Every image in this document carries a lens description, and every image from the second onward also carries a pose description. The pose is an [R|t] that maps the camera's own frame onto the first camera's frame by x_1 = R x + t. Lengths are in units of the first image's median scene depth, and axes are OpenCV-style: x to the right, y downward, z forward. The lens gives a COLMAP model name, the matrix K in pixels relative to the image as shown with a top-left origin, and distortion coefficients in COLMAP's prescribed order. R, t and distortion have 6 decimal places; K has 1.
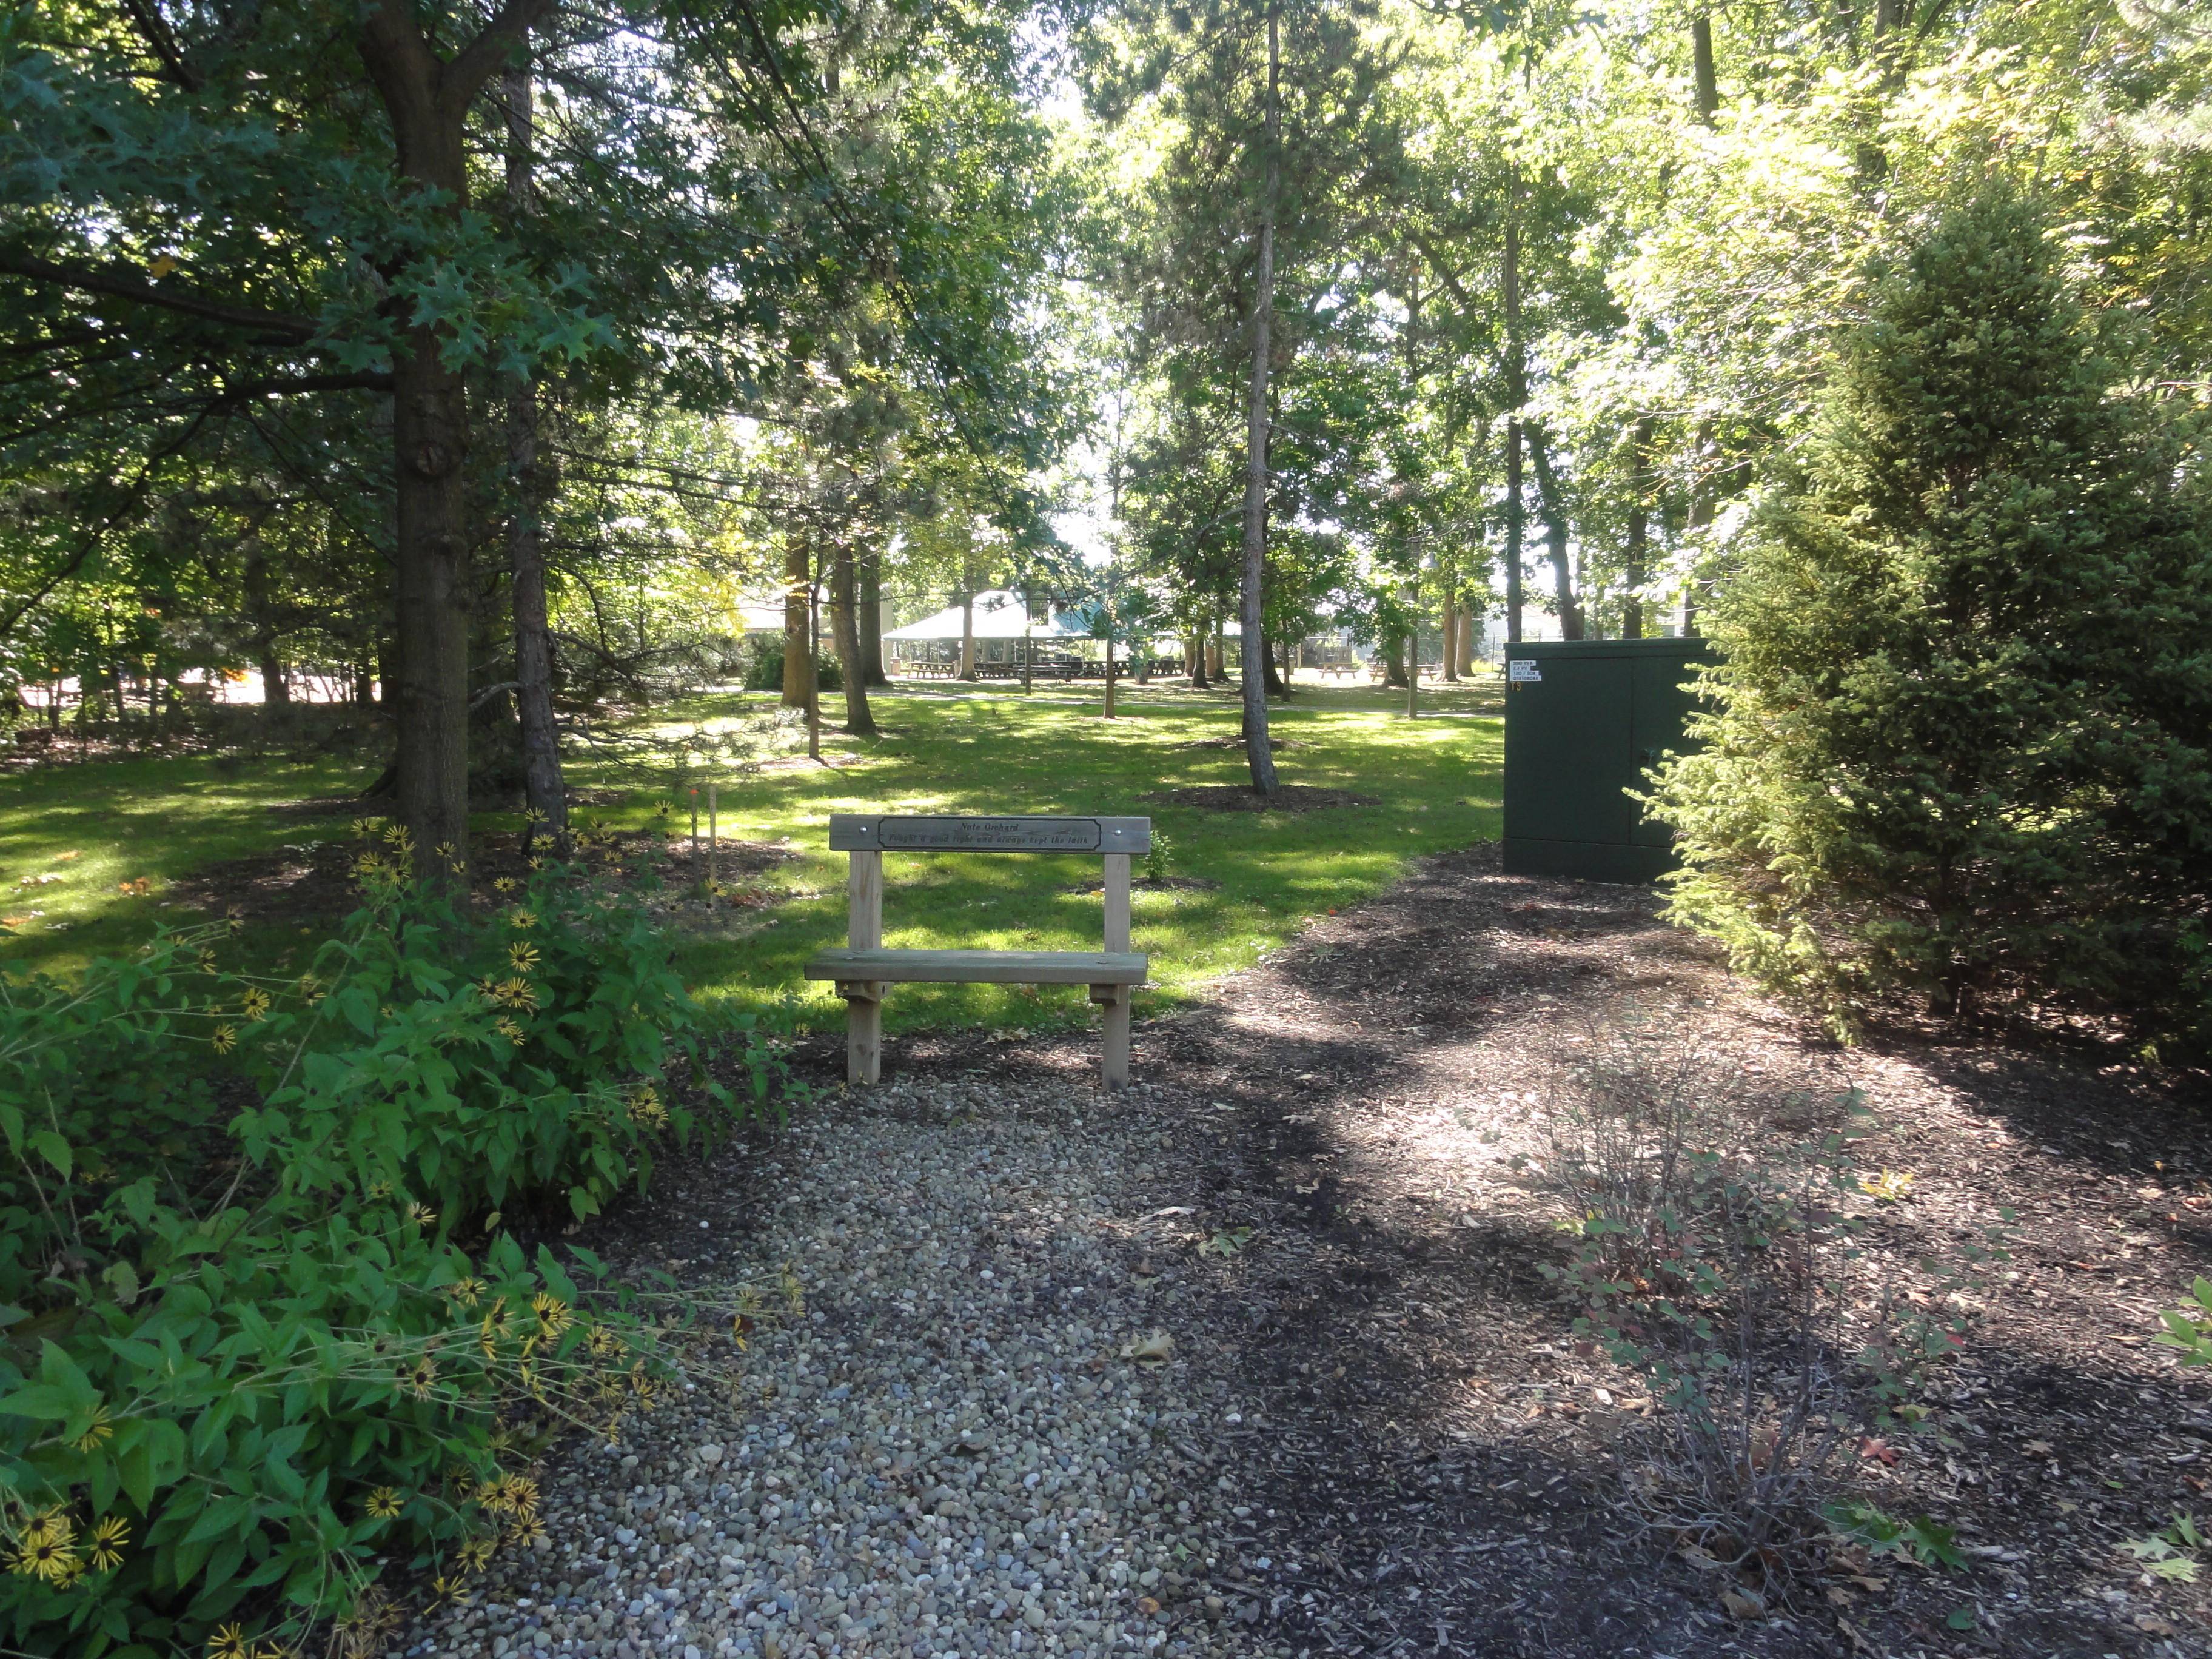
lens RADIAL K [[1571.0, 0, 1104.3], [0, 1571.0, 827.3], [0, 0, 1]] dist [0.001012, -0.003156]
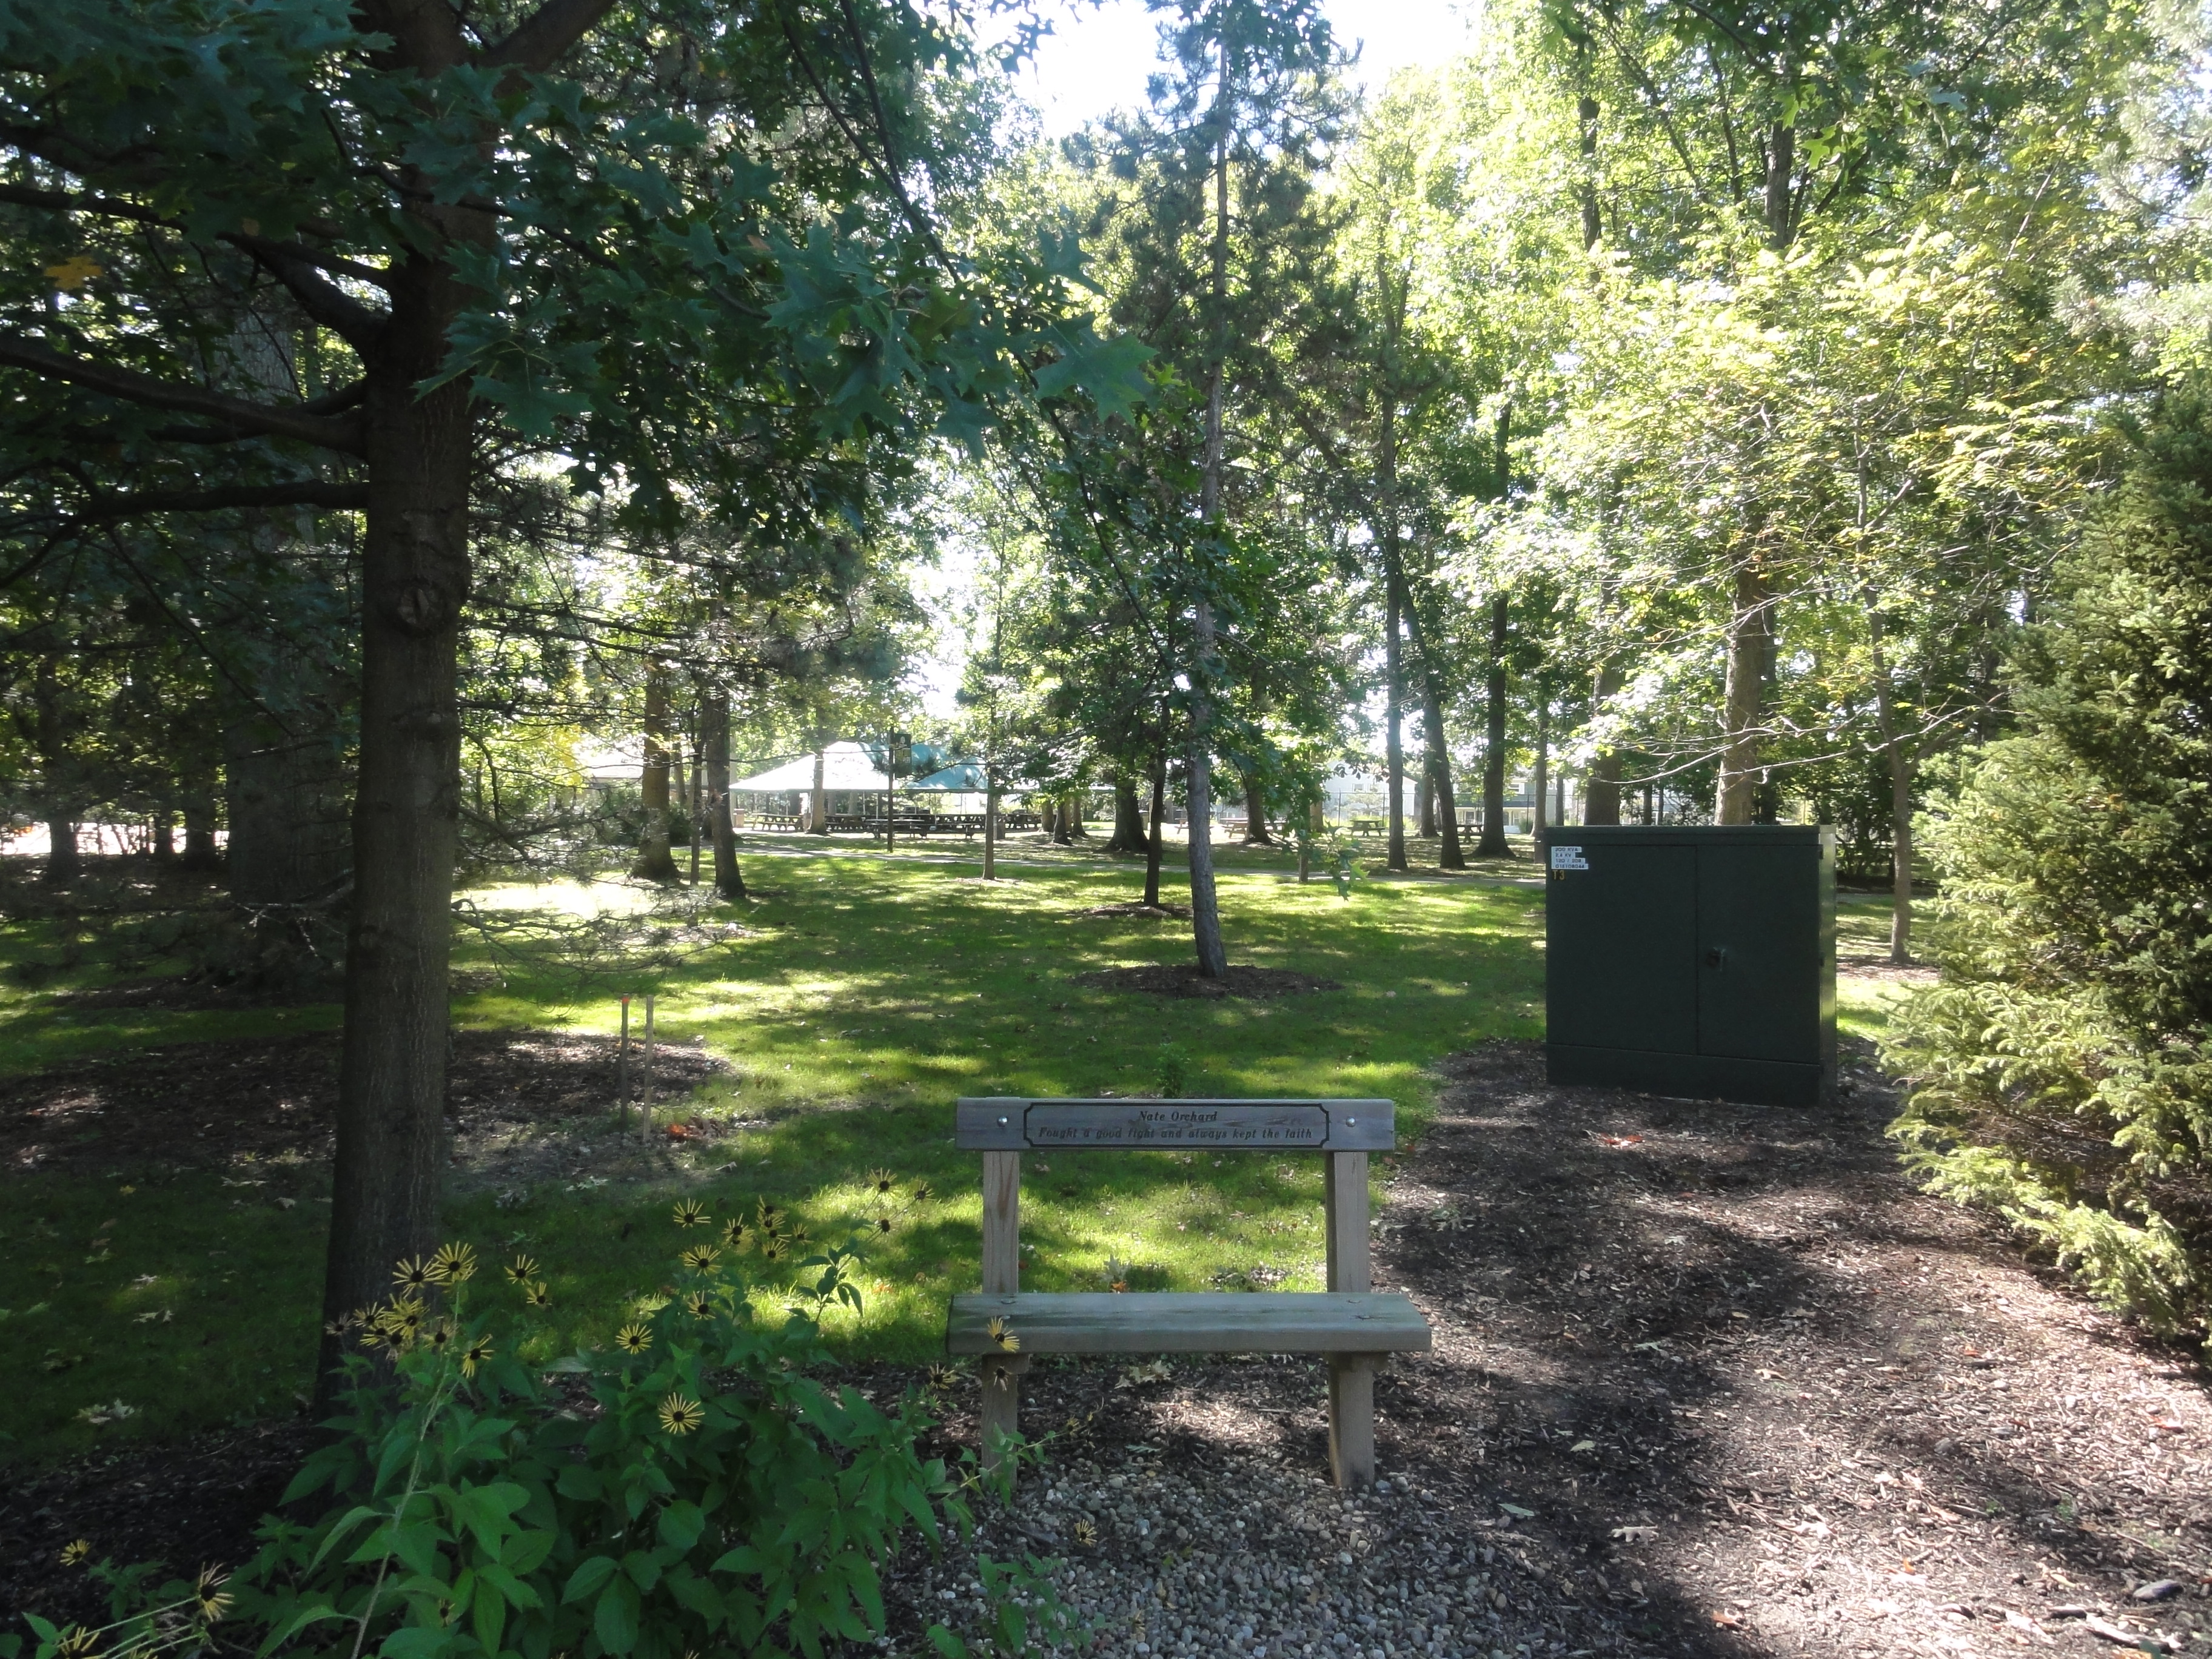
lens RADIAL K [[1571.0, 0, 1104.3], [0, 1571.0, 827.3], [0, 0, 1]] dist [0.001012, -0.003156]
pose [[0.994270, 0.006971, 0.106671, -0.060995], [0.003191, 0.995491, -0.094801, -0.021275], [-0.106851, 0.094598, 0.989765, 0.088027]]
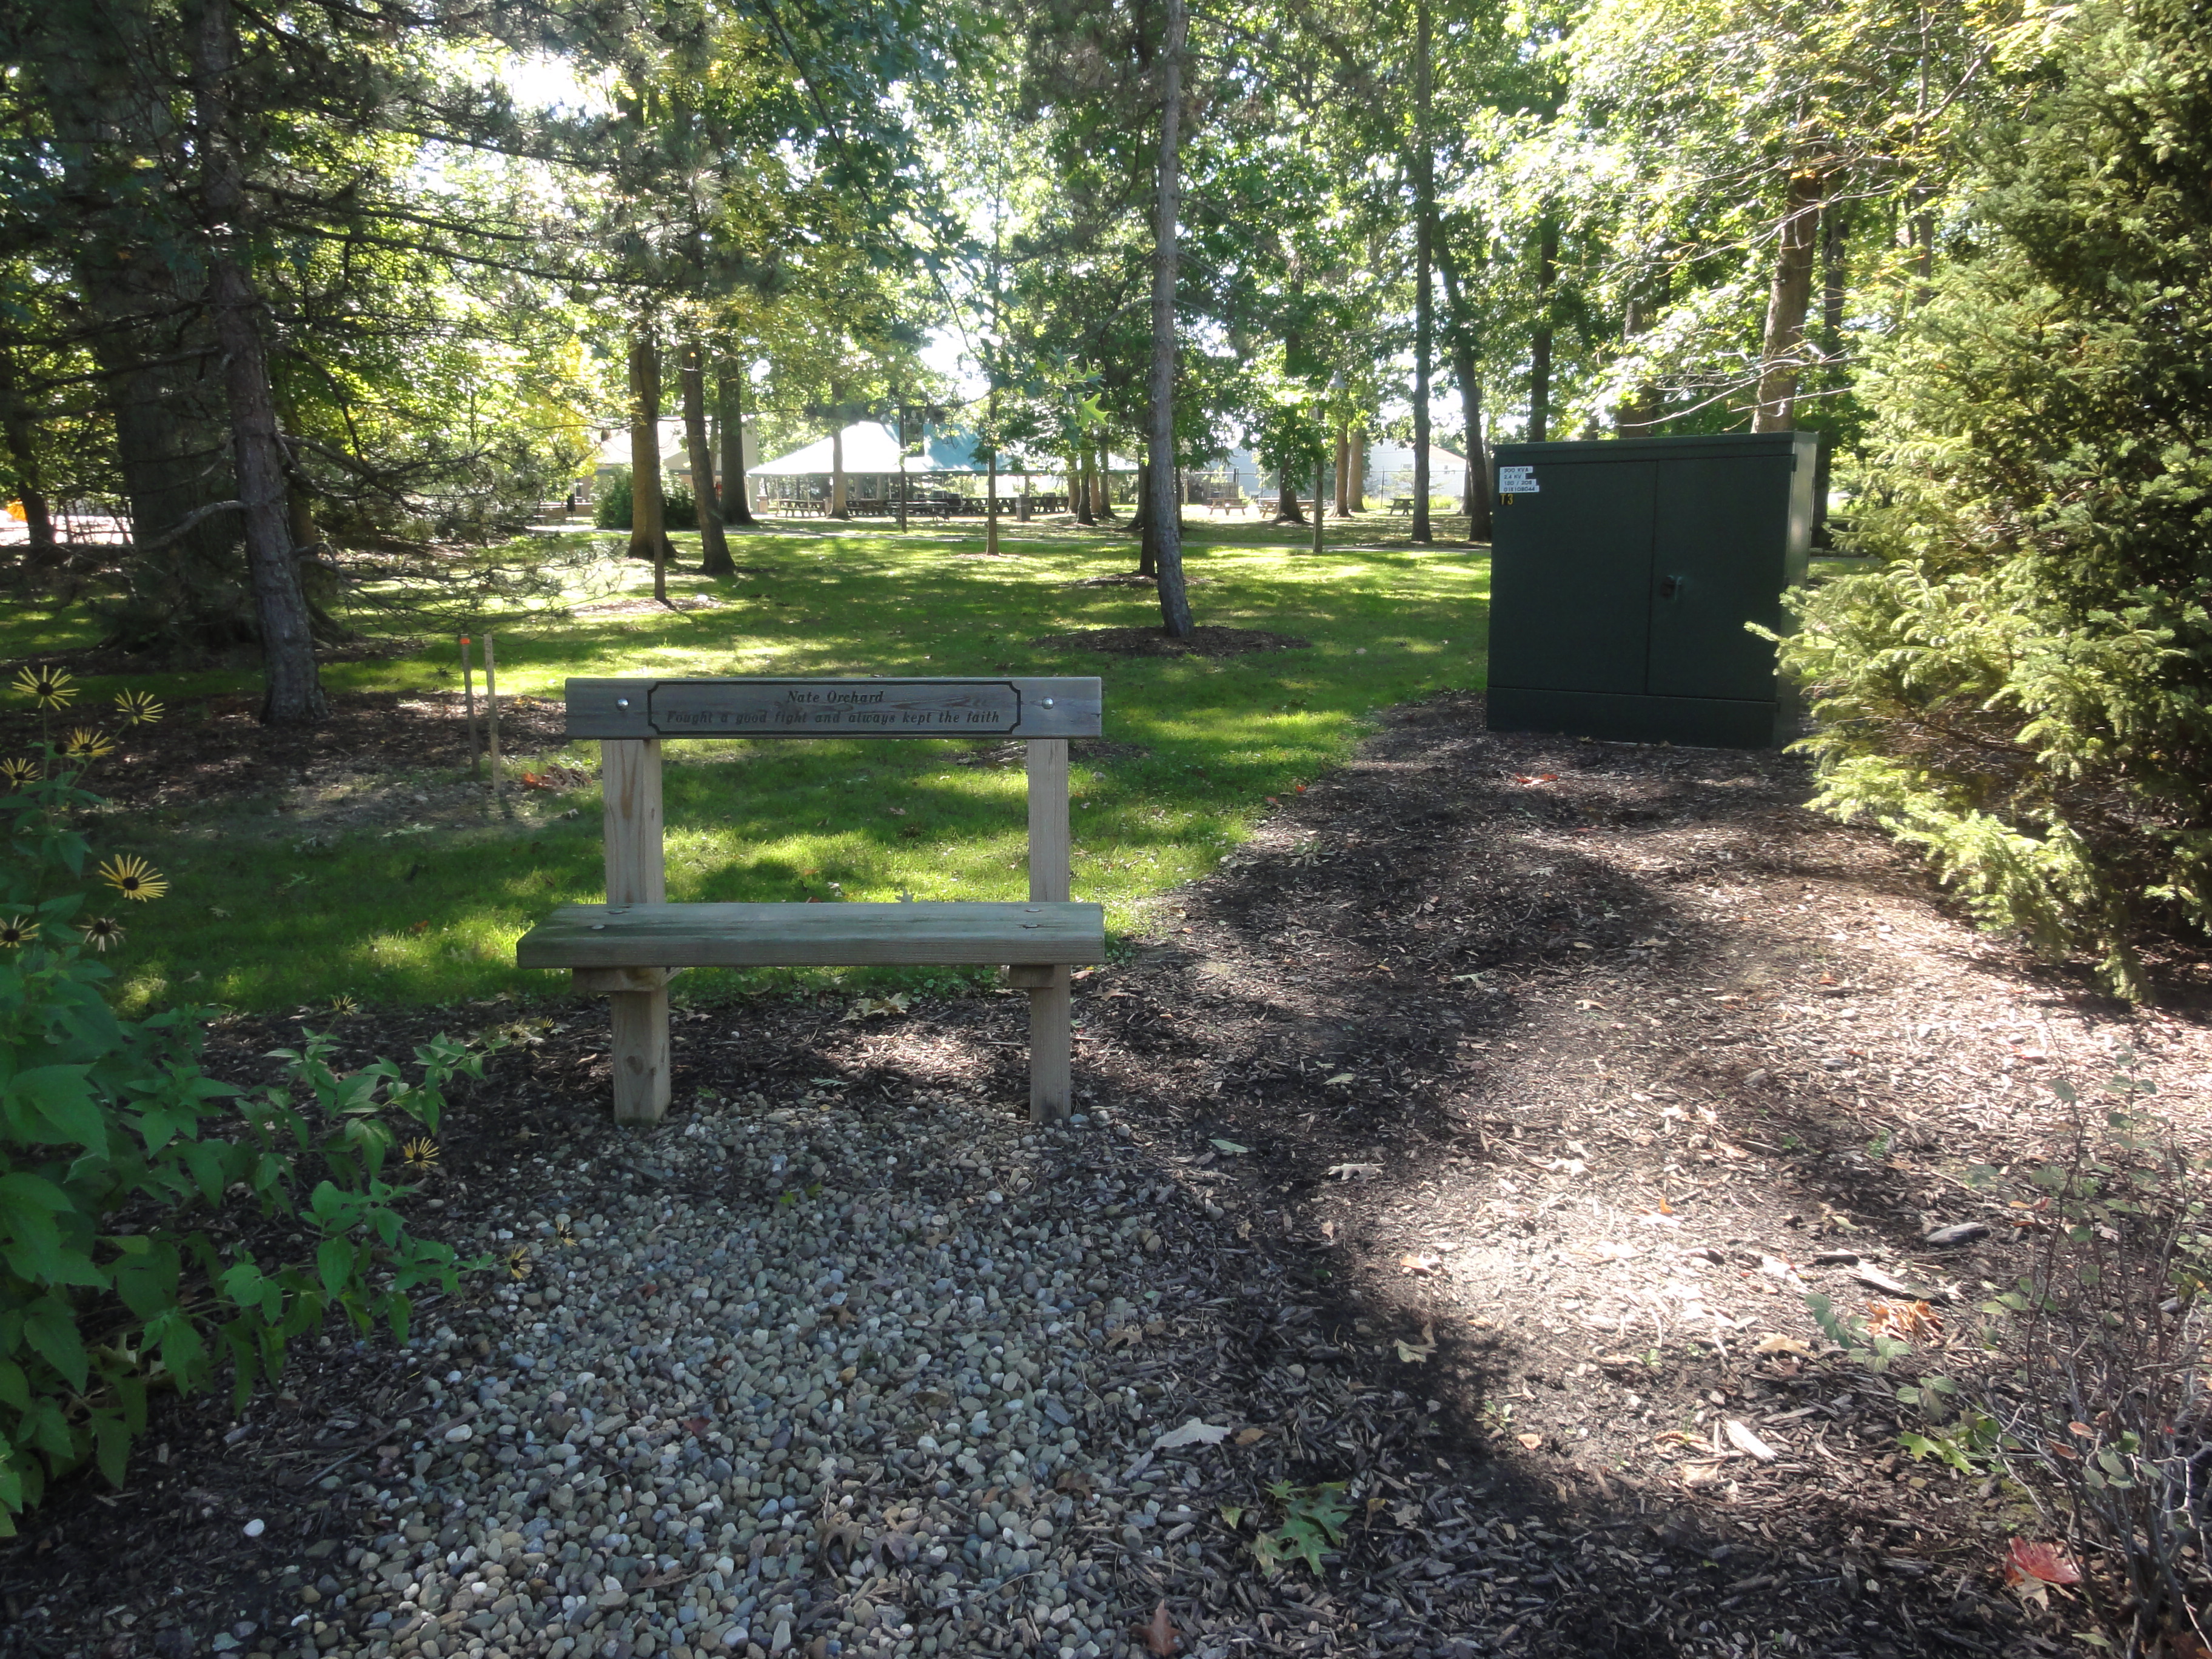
lens RADIAL K [[1571.8, 0, 1107.6], [0, 1571.8, 830.1], [0, 0, 1]] dist [-0.001180, -0.000346]
pose [[0.996940, -0.019944, 0.075586, -0.005059], [0.012225, 0.994786, 0.101245, -0.003020], [-0.077211, -0.100011, 0.991986, 0.127994]]
